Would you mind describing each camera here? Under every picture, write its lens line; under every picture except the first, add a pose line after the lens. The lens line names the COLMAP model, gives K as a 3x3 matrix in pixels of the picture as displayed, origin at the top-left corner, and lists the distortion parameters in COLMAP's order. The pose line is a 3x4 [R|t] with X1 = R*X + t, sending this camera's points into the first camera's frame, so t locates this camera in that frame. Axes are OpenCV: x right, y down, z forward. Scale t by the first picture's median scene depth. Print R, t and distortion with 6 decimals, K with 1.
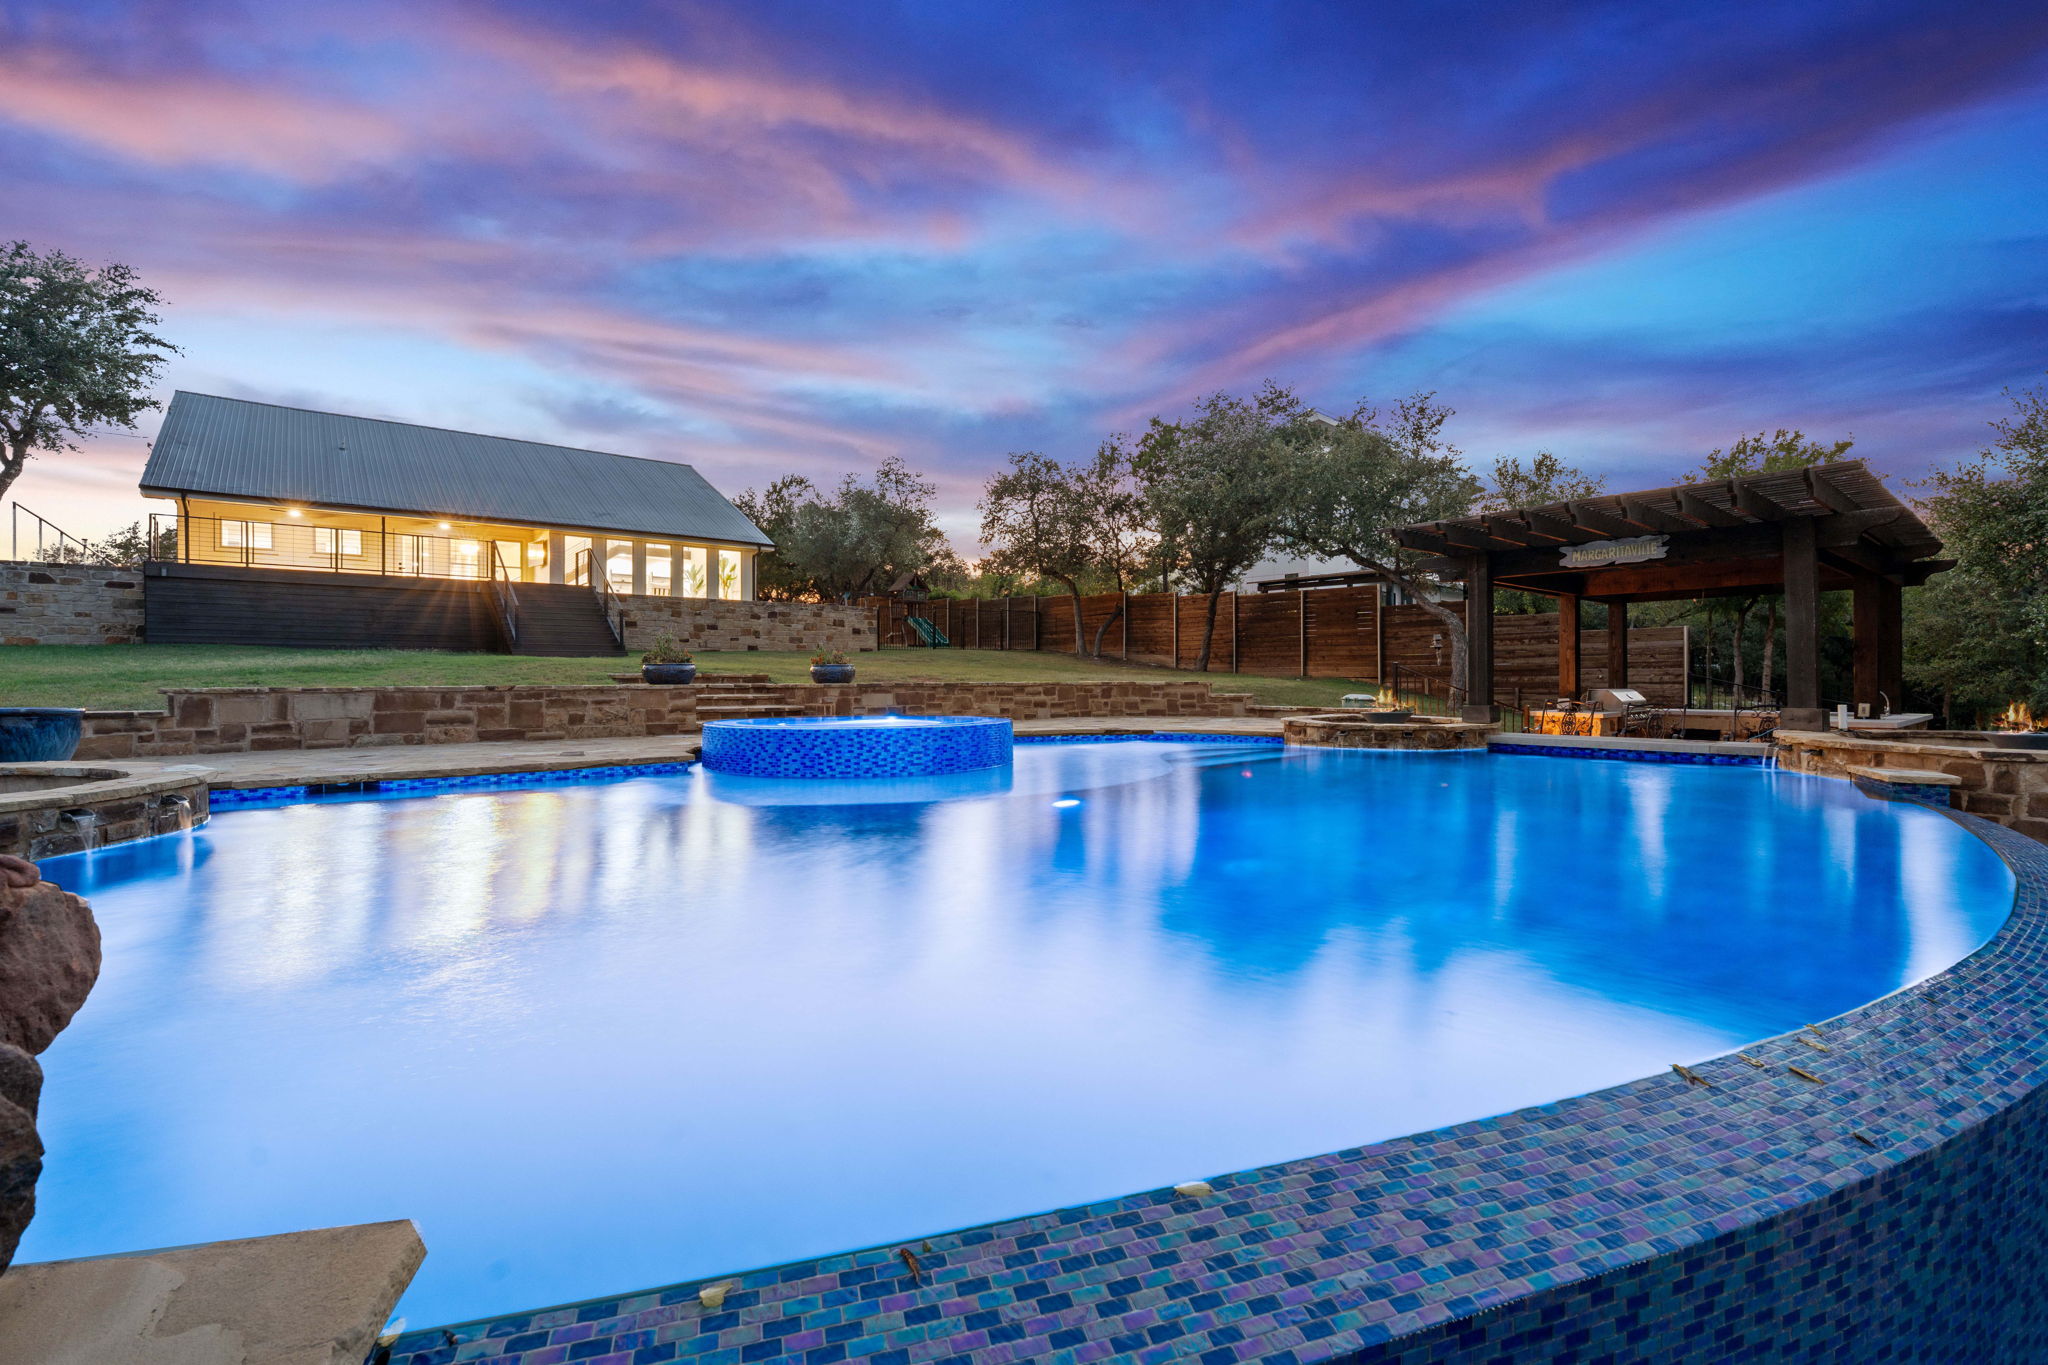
lens RADIAL K [[907.1, 0, 1001.1], [0, 907.1, 690.9], [0, 0, 1]] dist [-0.008096, 0.001573]
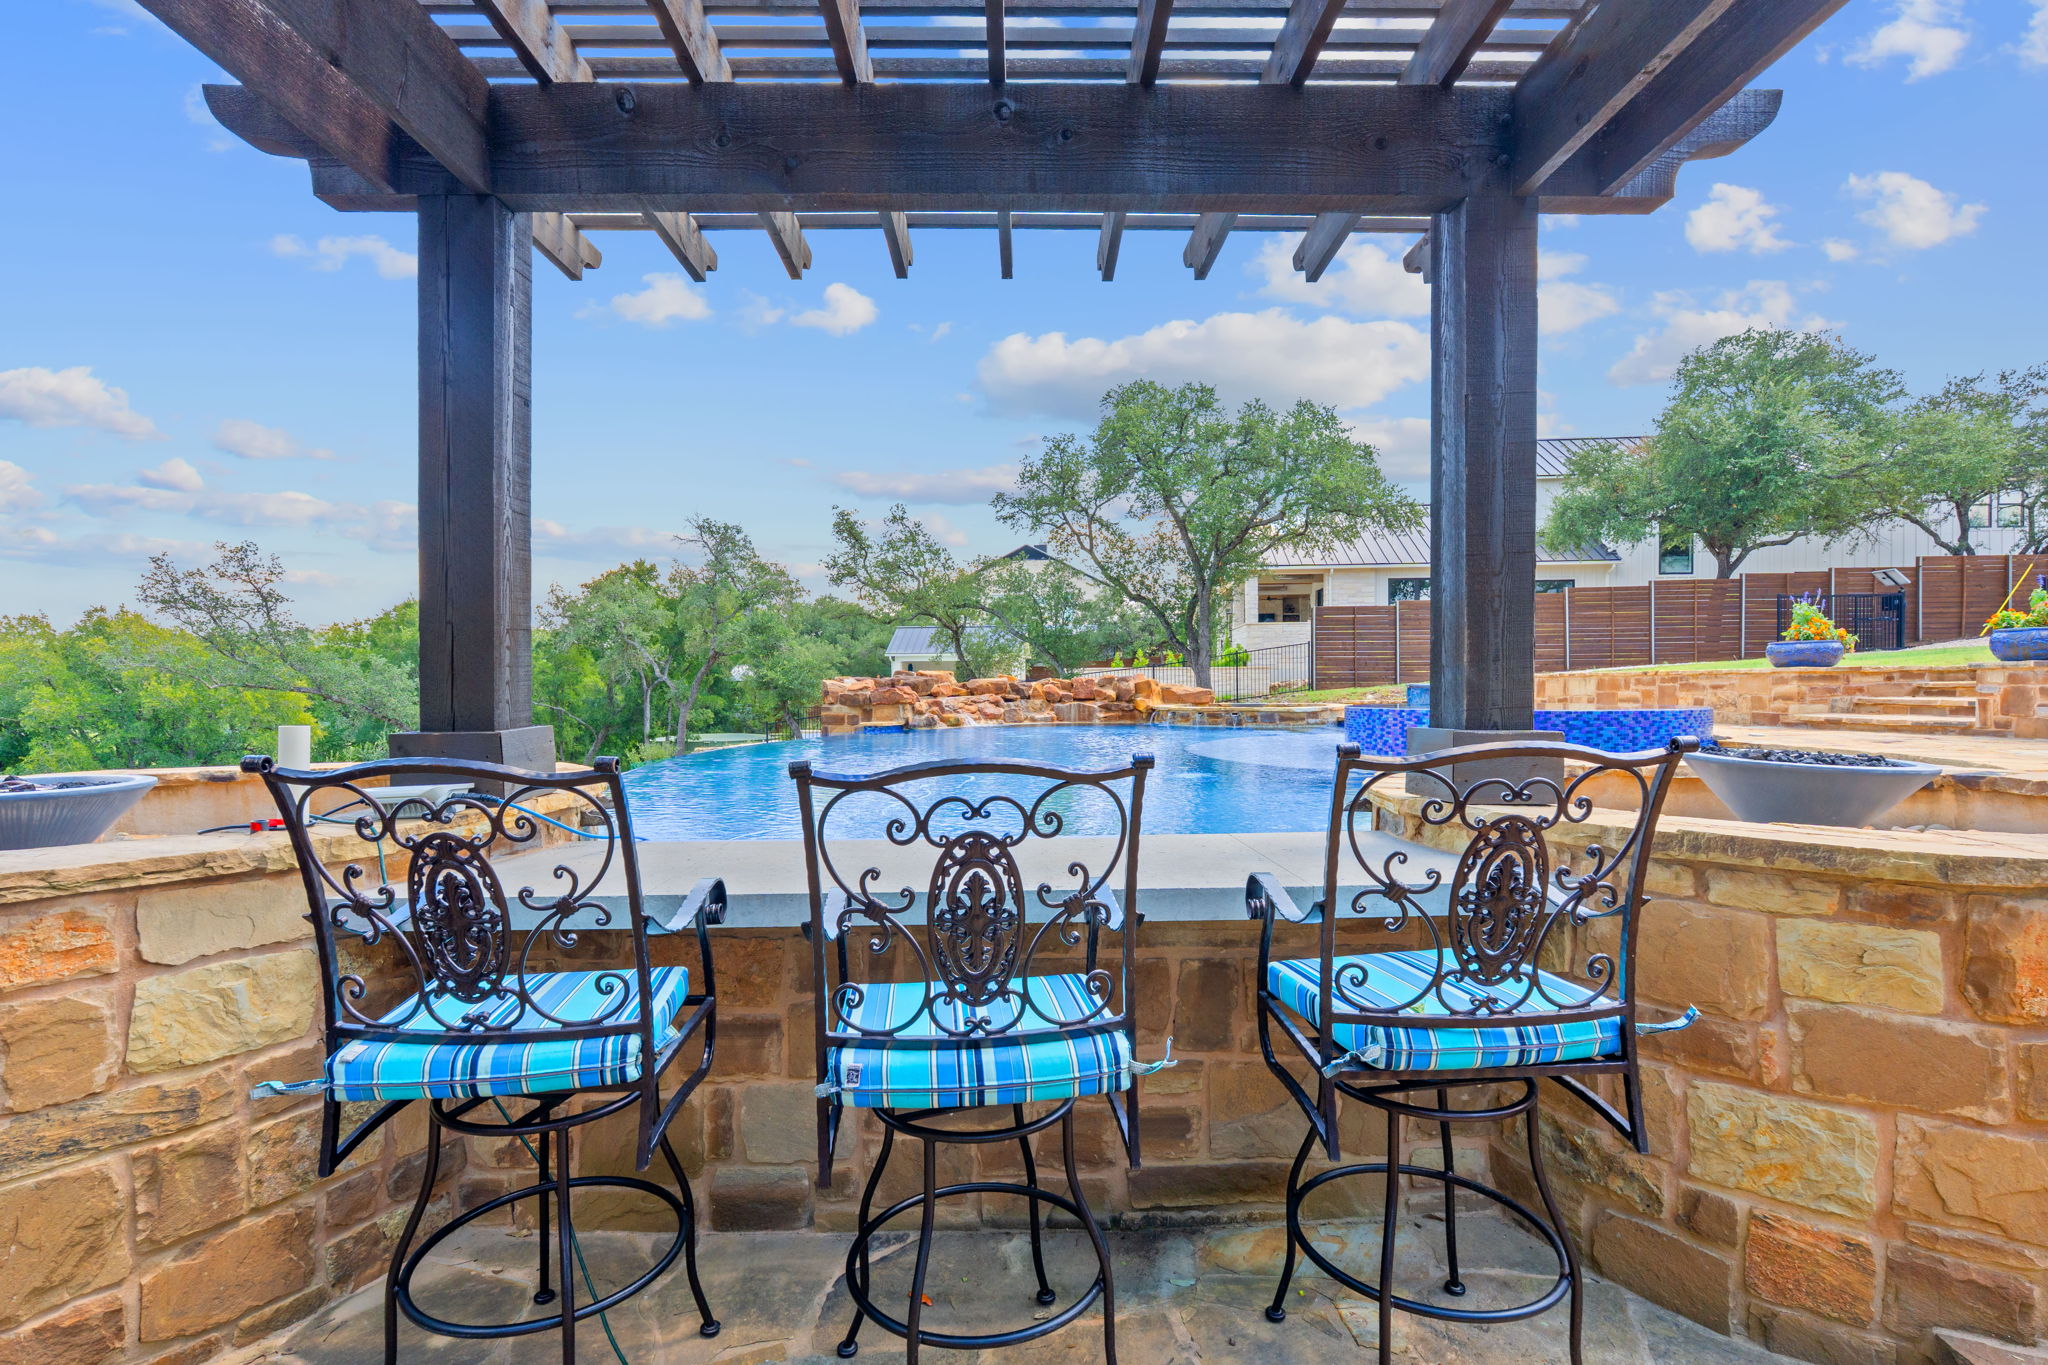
lens RADIAL K [[907.1, 0, 1023.8], [0, 907.1, 695.6], [0, 0, 1]] dist [-0.008096, 0.001573]
pose [[-0.610906, 0.019579, -0.791461, 0.631100], [0.000991, 0.999712, 0.023966, -0.001782], [0.791703, 0.013857, -0.610749, 0.802224]]
